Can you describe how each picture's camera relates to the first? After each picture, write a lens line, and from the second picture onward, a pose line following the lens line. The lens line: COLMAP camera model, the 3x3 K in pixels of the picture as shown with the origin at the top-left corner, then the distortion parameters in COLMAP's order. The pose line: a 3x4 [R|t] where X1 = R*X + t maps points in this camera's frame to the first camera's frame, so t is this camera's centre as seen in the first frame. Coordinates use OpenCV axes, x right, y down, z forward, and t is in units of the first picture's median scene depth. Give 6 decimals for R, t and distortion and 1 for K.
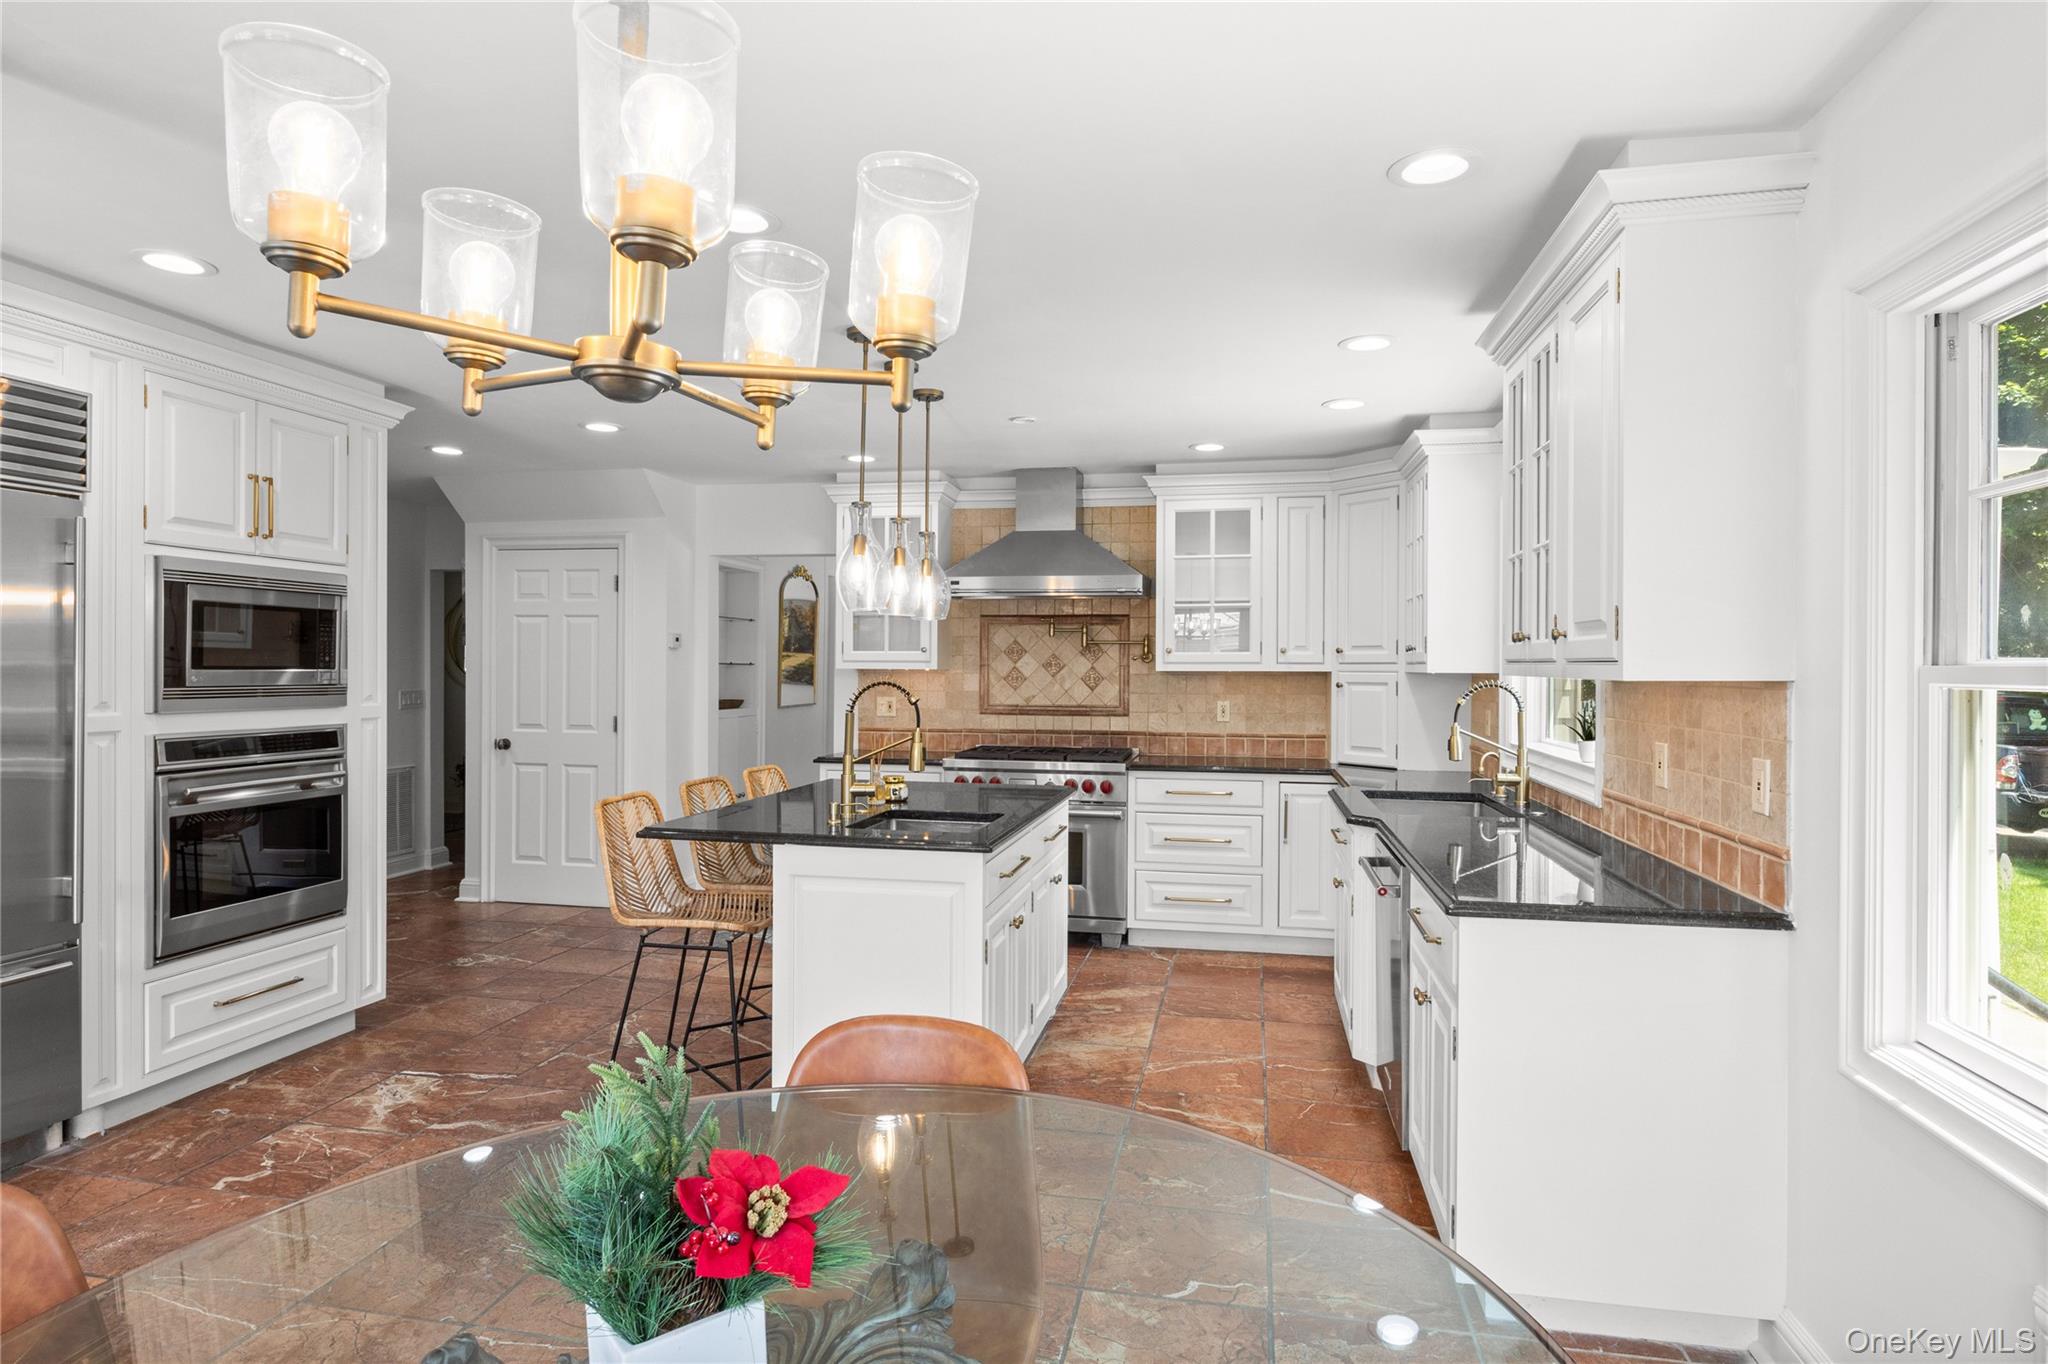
lens RADIAL K [[1122.6, 0, 1017.1], [0, 1122.6, 676.0], [0, 0, 1]] dist [-0.003394, -0.001334]
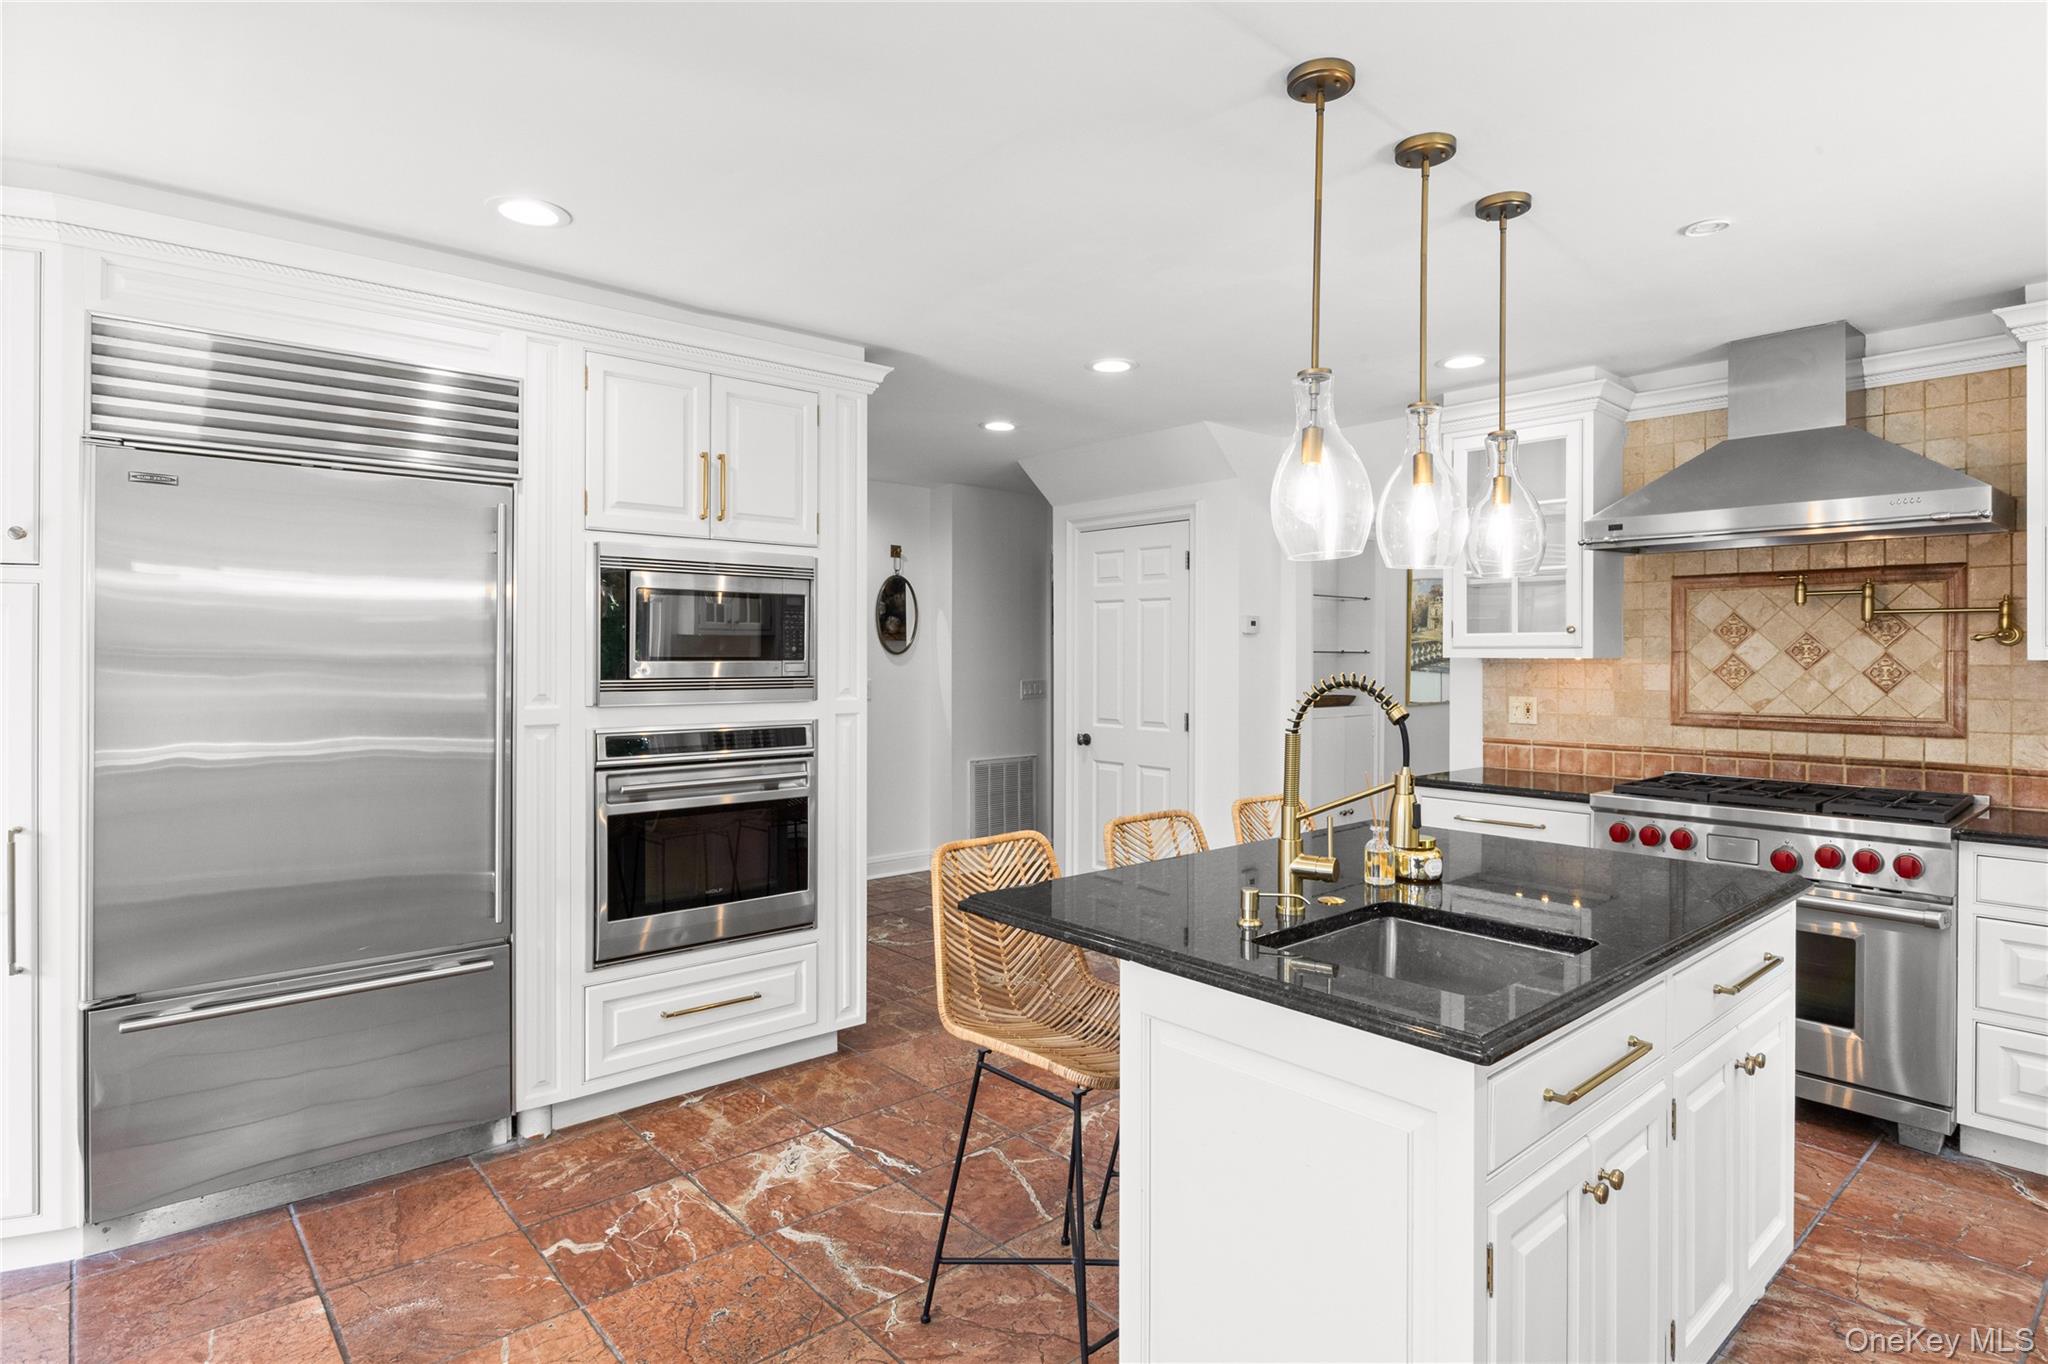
lens RADIAL K [[1075.5, 0, 1024.6], [0, 1075.5, 656.9], [0, 0, 1]] dist [-0.007192, 0.001950]
pose [[0.798597, -0.003051, -0.601858, 0.060699], [-0.001132, 0.999978, -0.006572, -0.002771], [0.601865, 0.005930, 0.798576, 0.371577]]
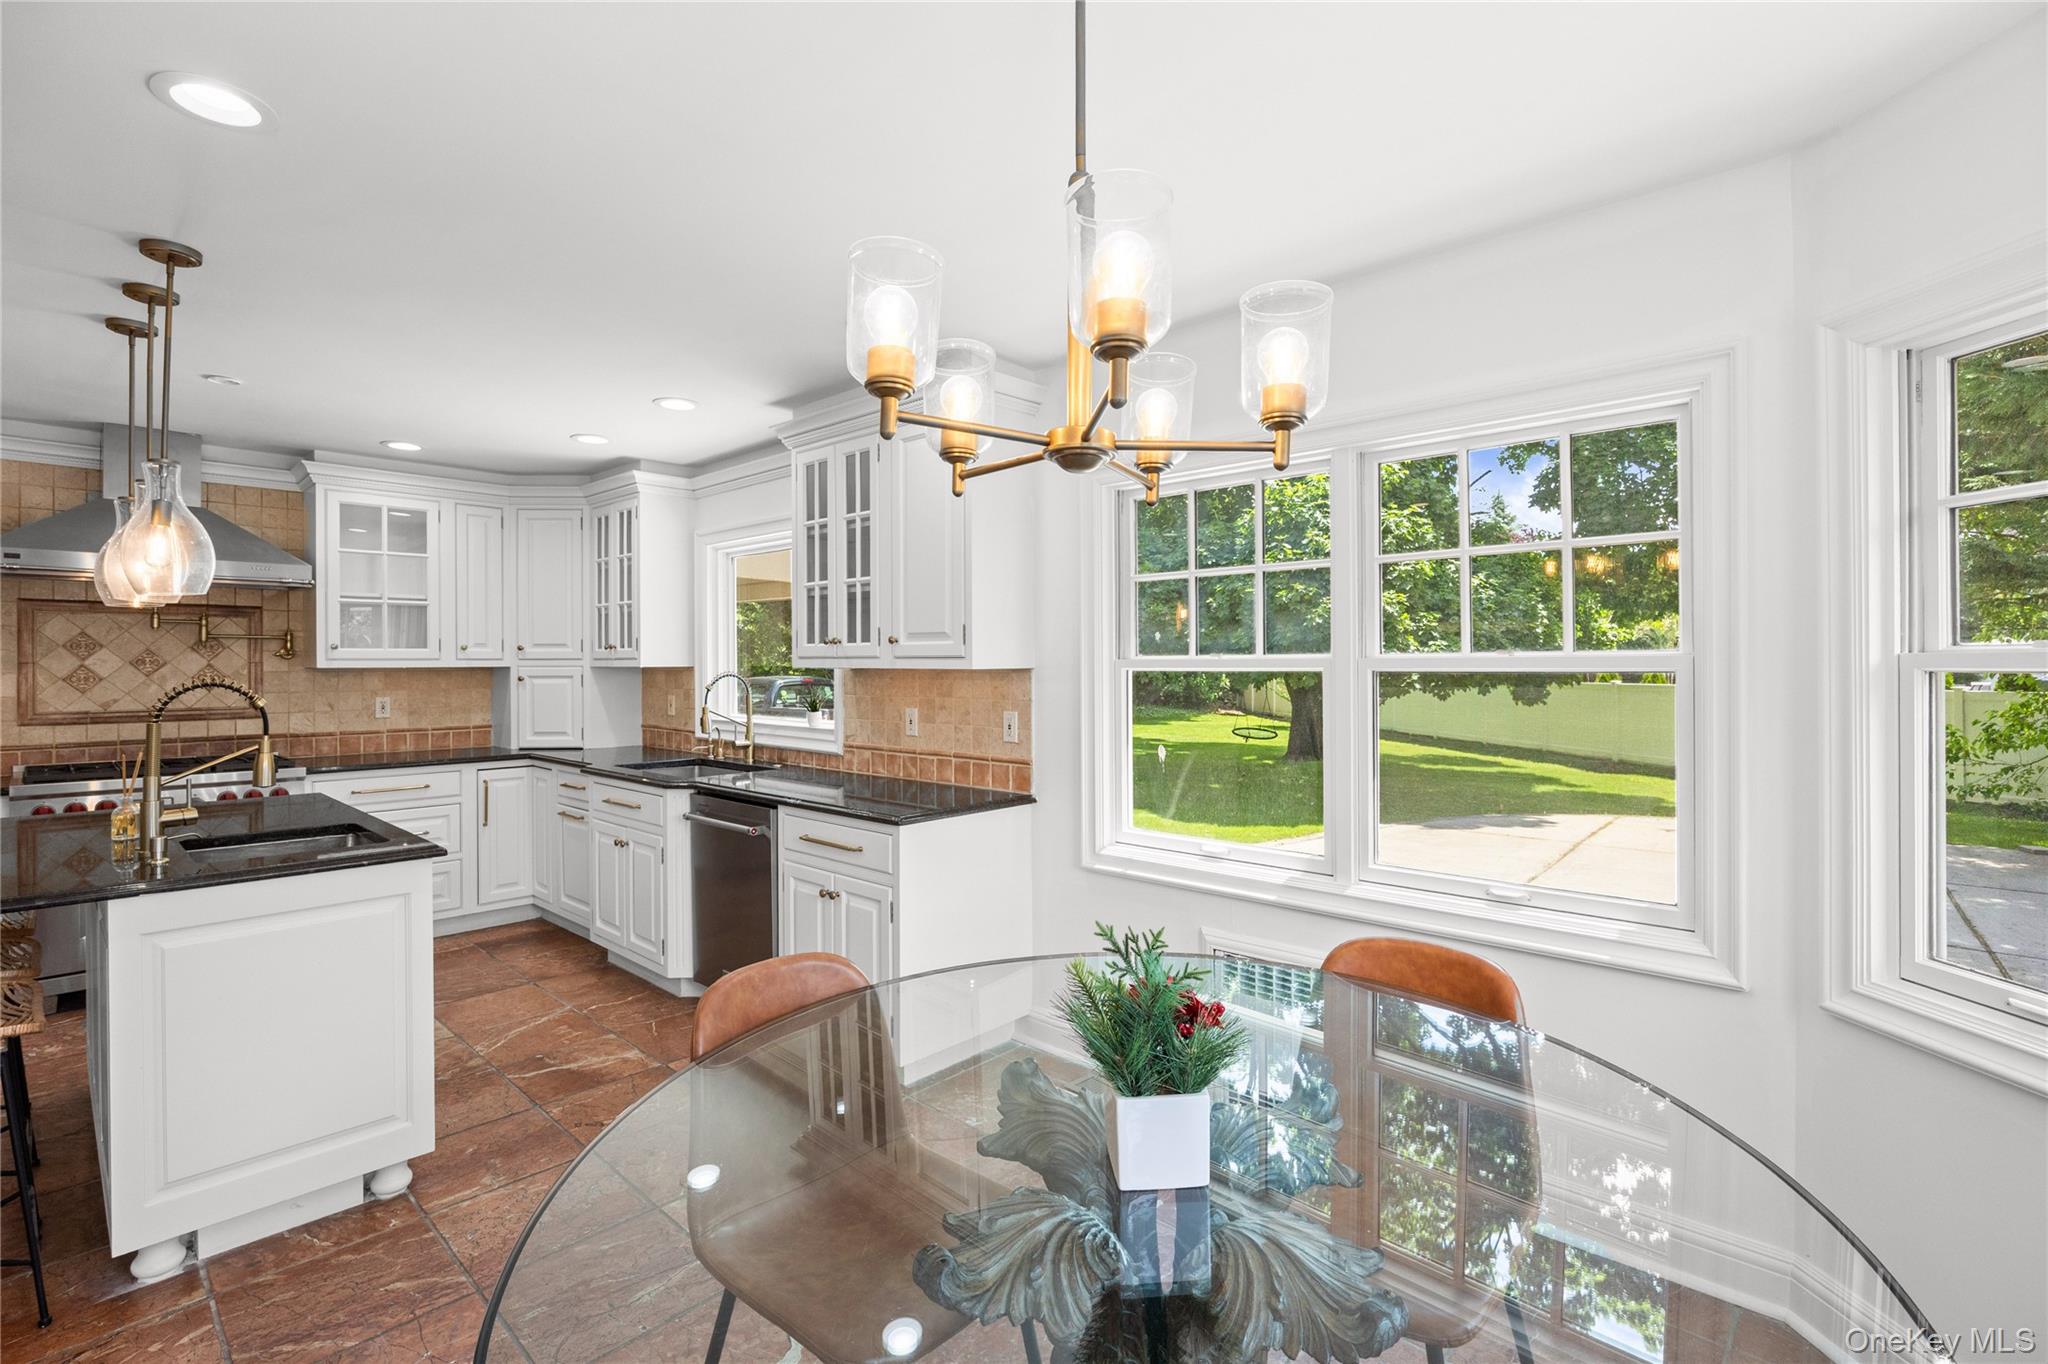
lens RADIAL K [[938.0, 0, 1021.1], [0, 938.0, 667.6], [0, 0, 1]] dist [0.002071, -0.000002]
pose [[0.523053, -0.009850, 0.852243, -0.314334], [0.011763, 0.999921, 0.004337, -0.001659], [-0.852219, 0.007756, 0.523127, 0.102395]]
